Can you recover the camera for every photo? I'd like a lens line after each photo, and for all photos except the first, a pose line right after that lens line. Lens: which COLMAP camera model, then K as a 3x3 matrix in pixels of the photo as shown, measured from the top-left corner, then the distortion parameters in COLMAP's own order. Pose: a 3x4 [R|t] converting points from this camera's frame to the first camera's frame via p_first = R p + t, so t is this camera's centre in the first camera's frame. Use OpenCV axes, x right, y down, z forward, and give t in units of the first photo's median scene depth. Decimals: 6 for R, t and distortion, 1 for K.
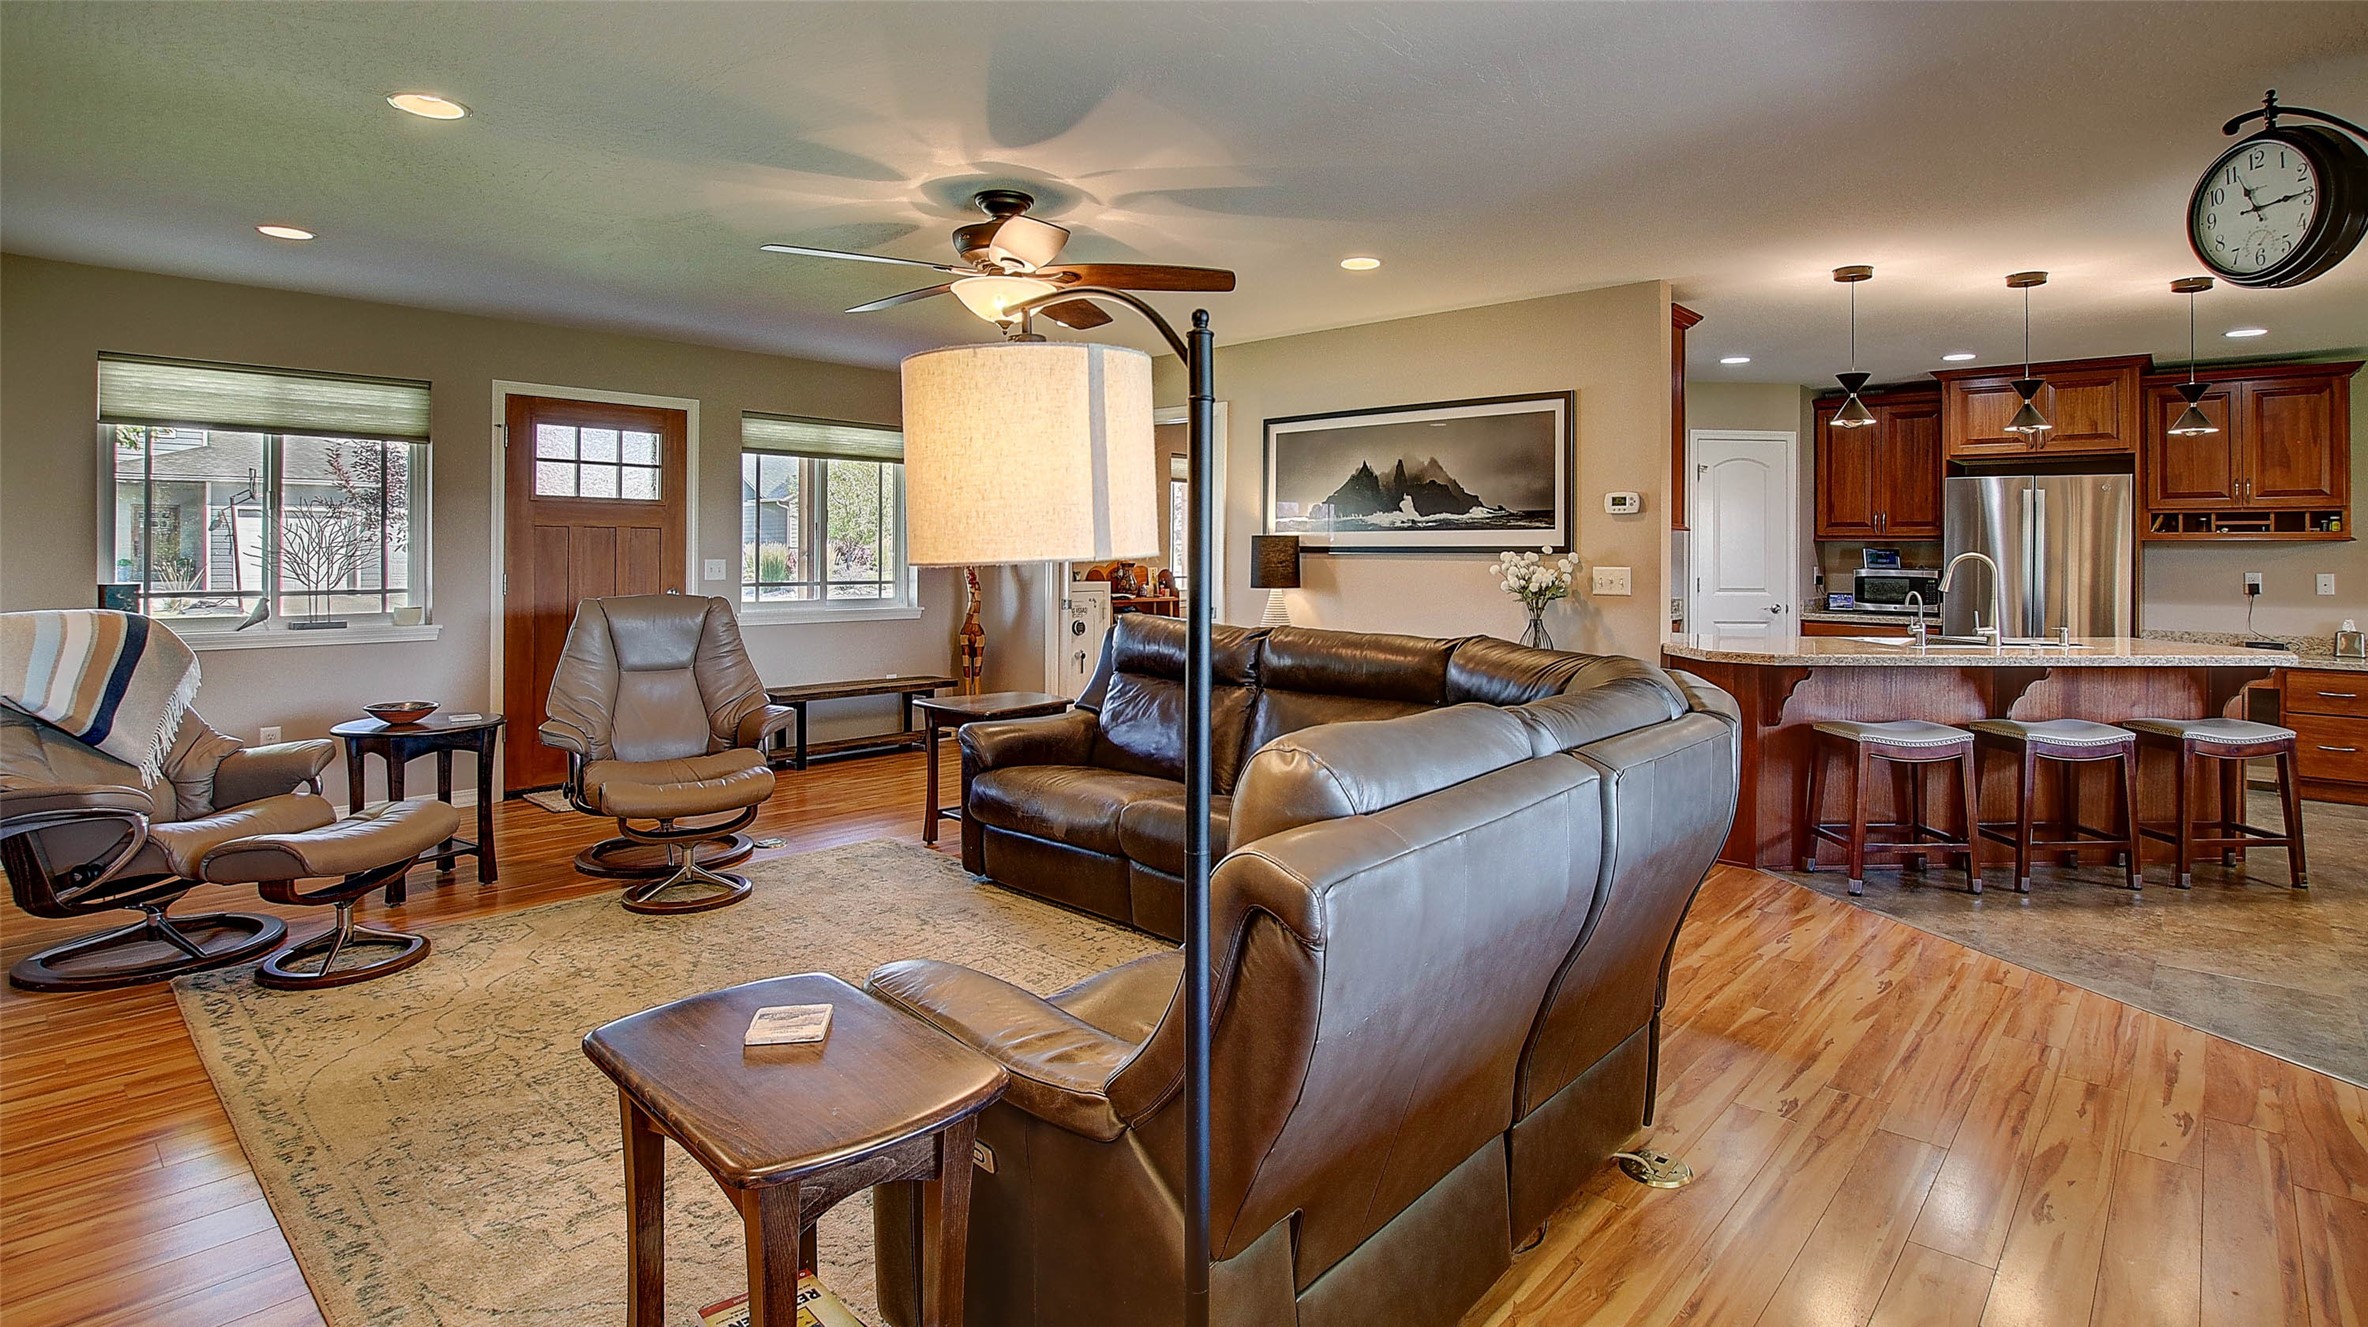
lens RADIAL K [[1117.1, 0, 1203.0], [0, 1117.1, 558.1], [0, 0, 1]] dist [-0.023332, 0.001729]
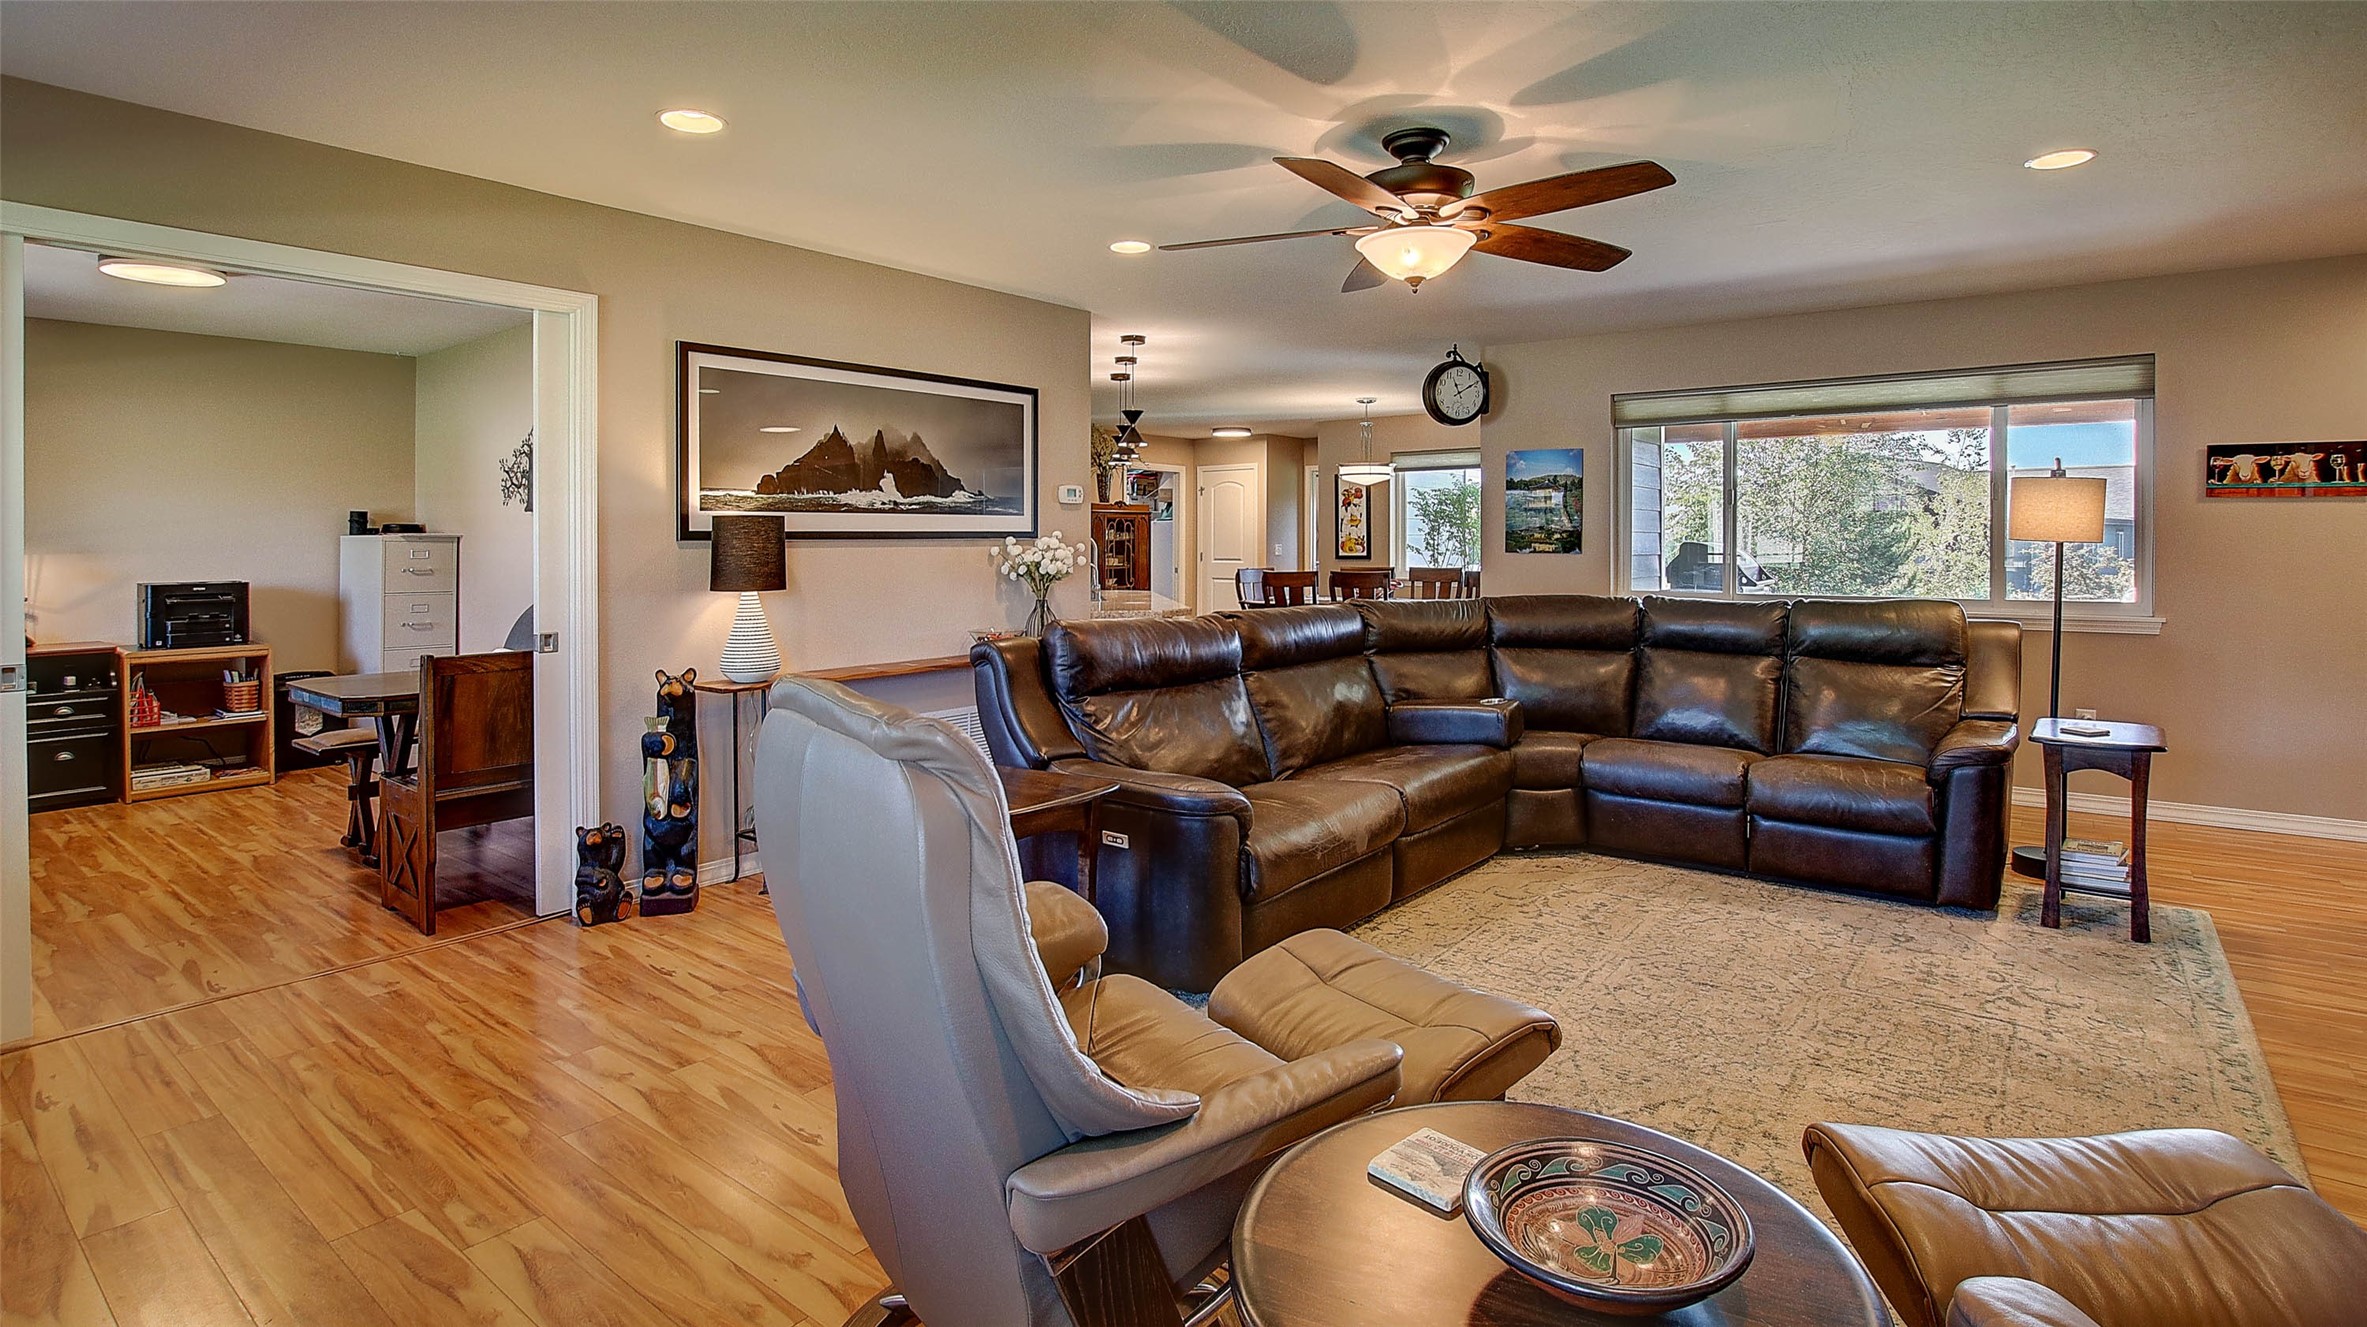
lens RADIAL K [[1116.6, 0, 1216.3], [0, 1116.6, 561.7], [0, 0, 1]] dist [-0.023332, 0.001729]
pose [[-0.062949, -0.028803, 0.997601, -0.710653], [0.009857, 0.999517, 0.029480, -0.010444], [-0.997968, 0.011689, -0.062634, 0.817730]]
